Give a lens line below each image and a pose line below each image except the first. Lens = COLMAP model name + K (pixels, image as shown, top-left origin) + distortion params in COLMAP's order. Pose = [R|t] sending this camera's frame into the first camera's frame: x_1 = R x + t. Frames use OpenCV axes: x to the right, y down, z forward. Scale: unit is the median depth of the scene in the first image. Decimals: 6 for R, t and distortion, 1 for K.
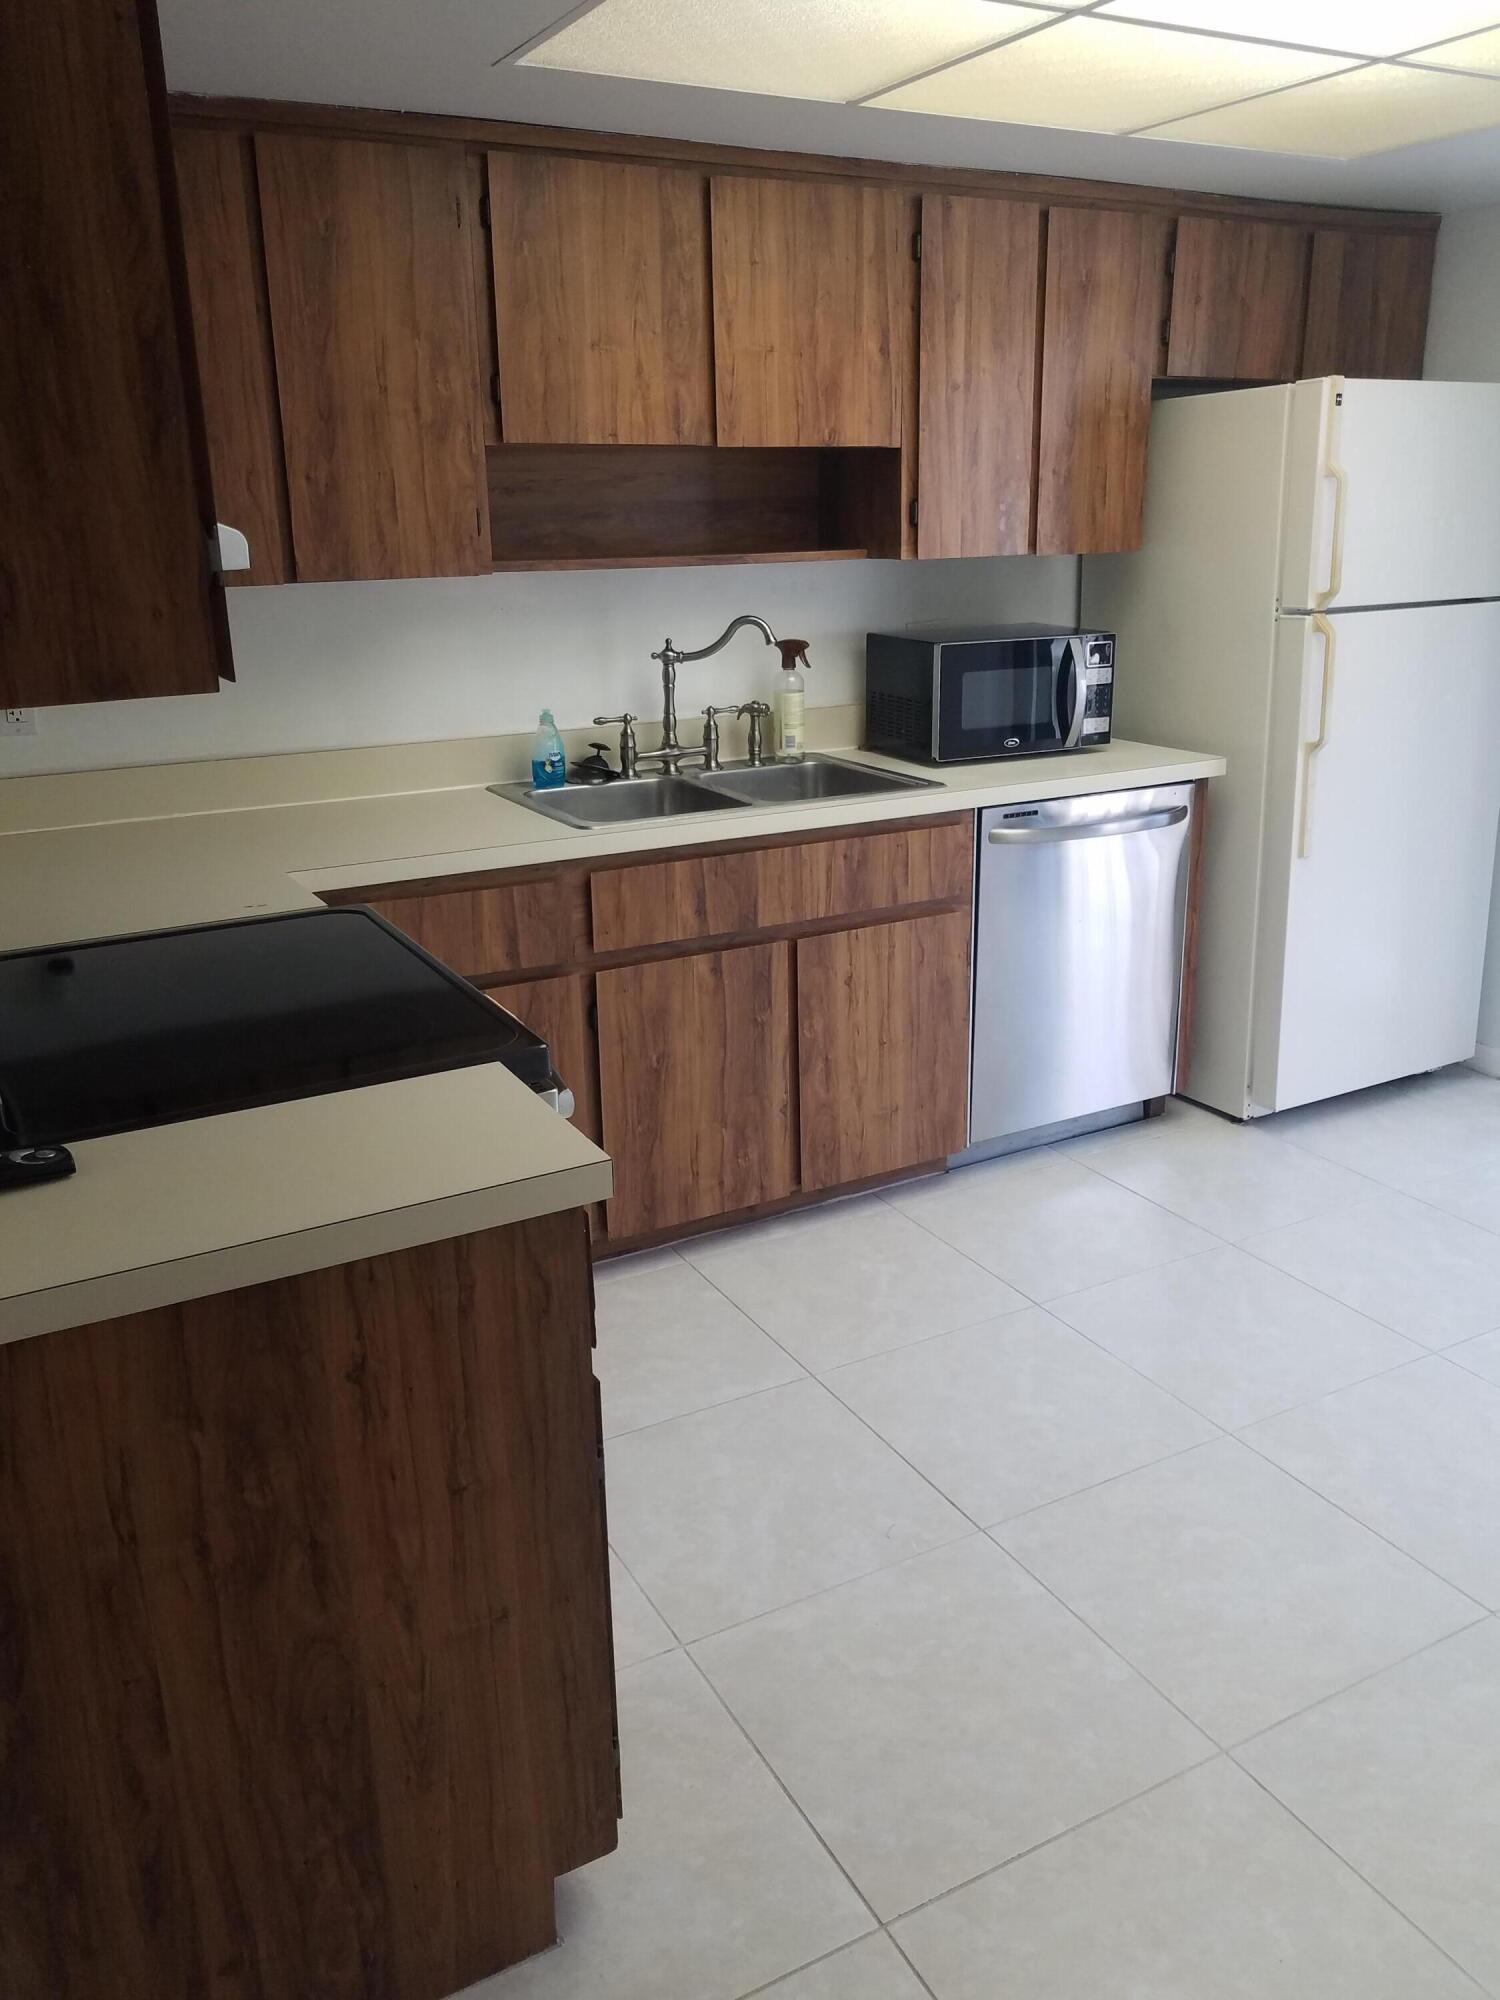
lens RADIAL K [[1561.7, 0, 750.0], [0, 1561.7, 1000.0], [0, 0, 1]] dist [0.006965, -0.002301]
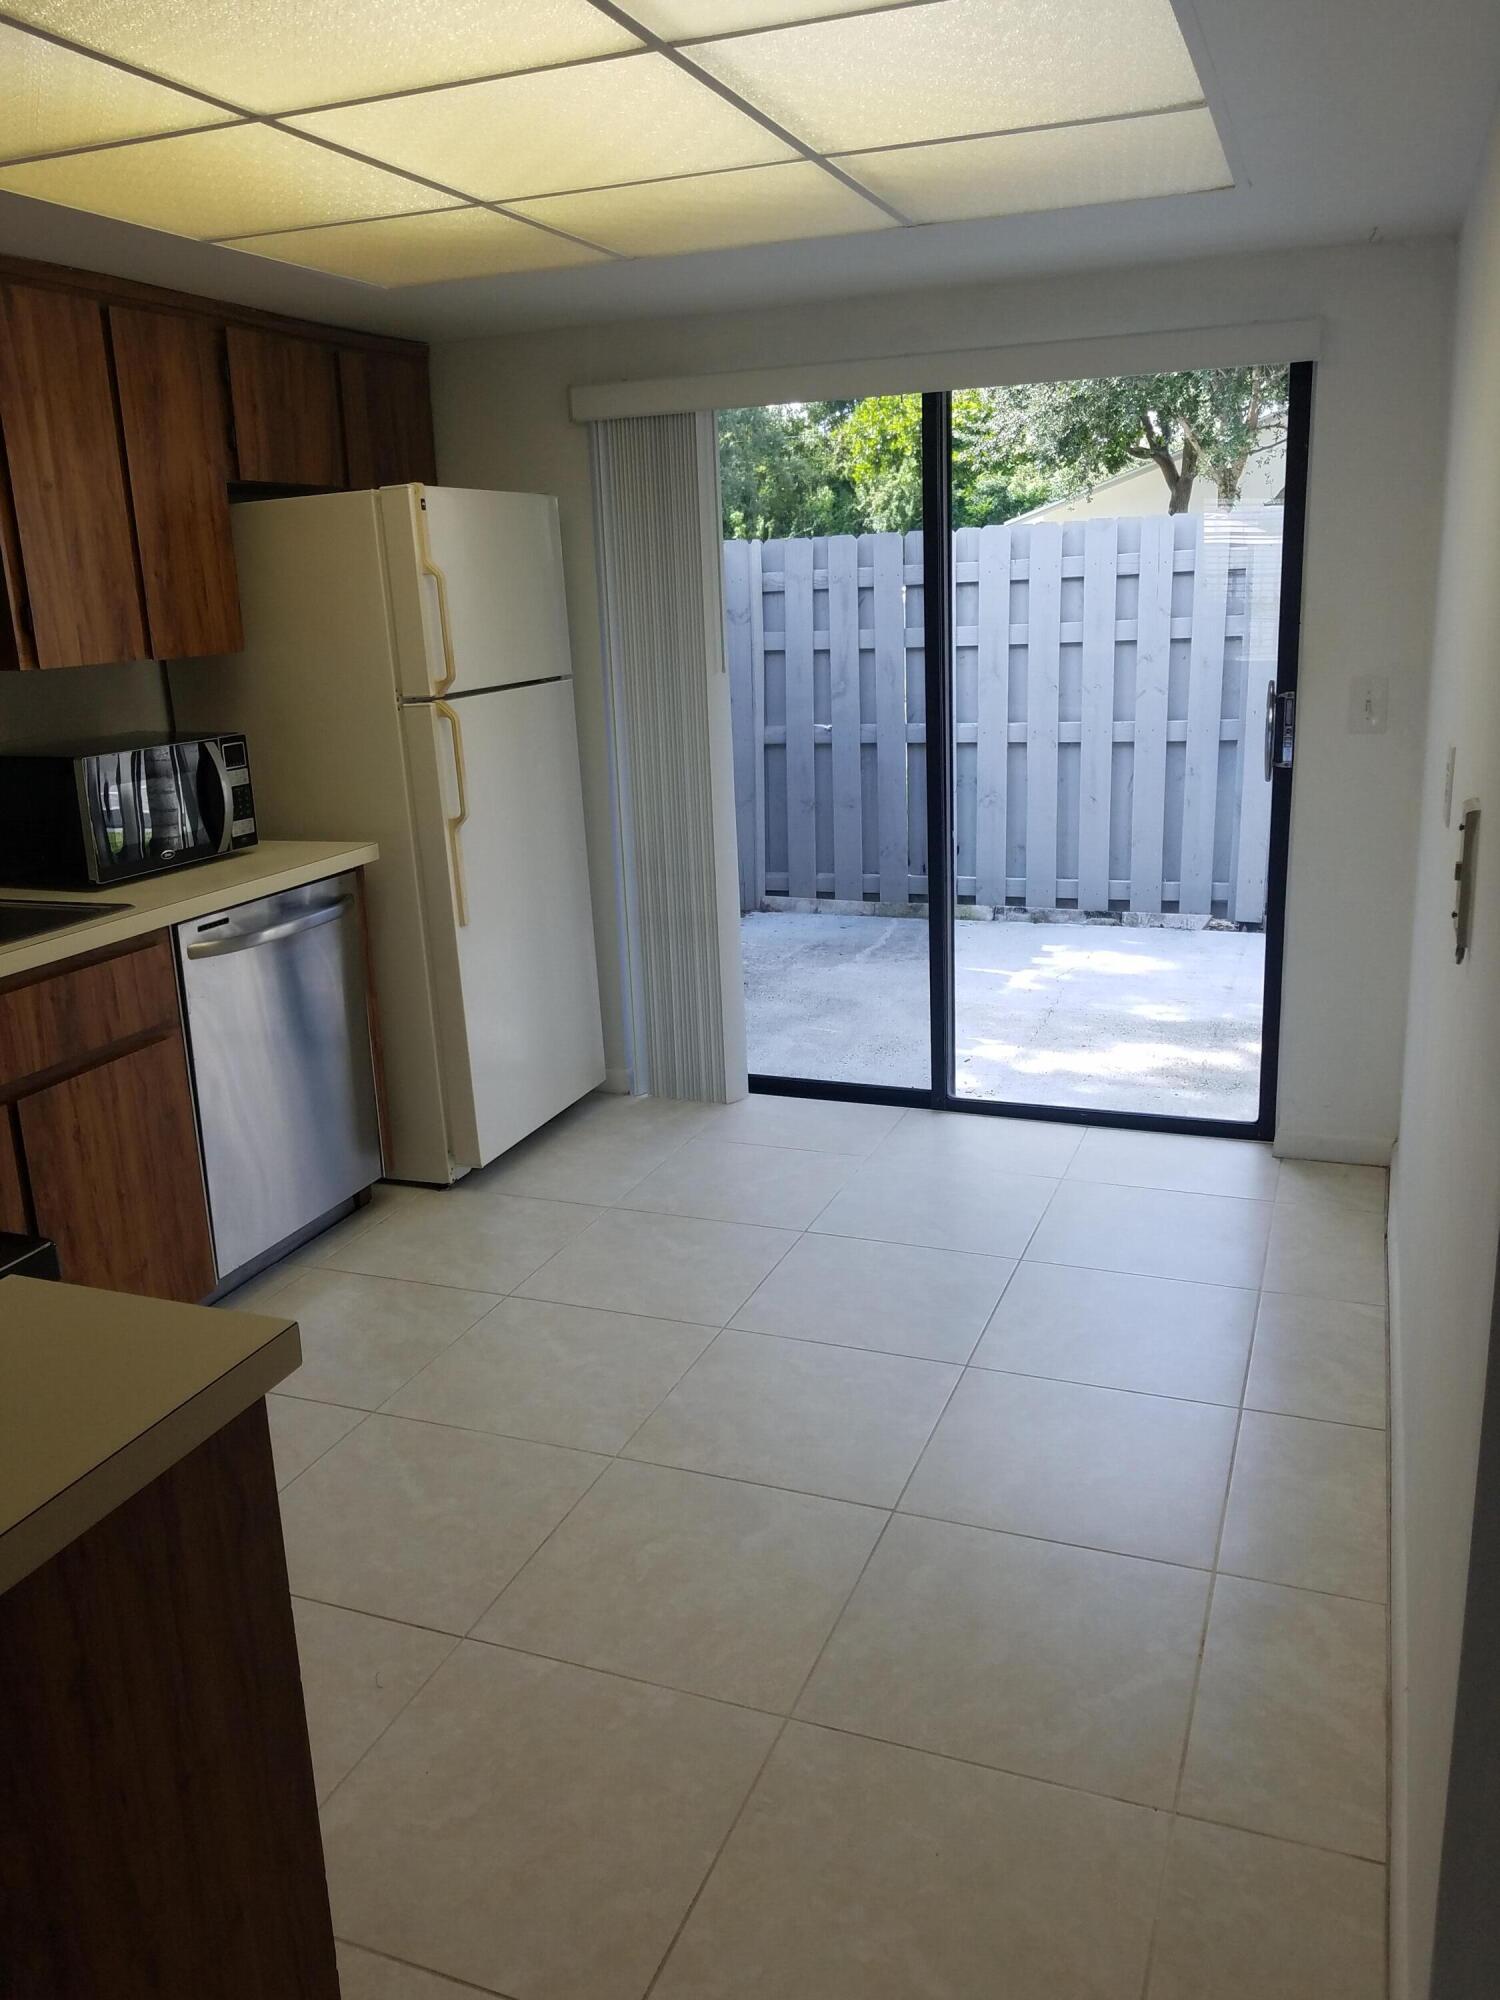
lens RADIAL K [[1562.9, 0, 741.1], [0, 1562.9, 993.0], [0, 0, 1]] dist [0.005554, -0.000413]
pose [[0.772810, -0.179784, 0.608640, -0.165778], [0.222194, 0.974985, 0.005870, -0.012016], [-0.594470, 0.130700, 0.793425, 0.055099]]
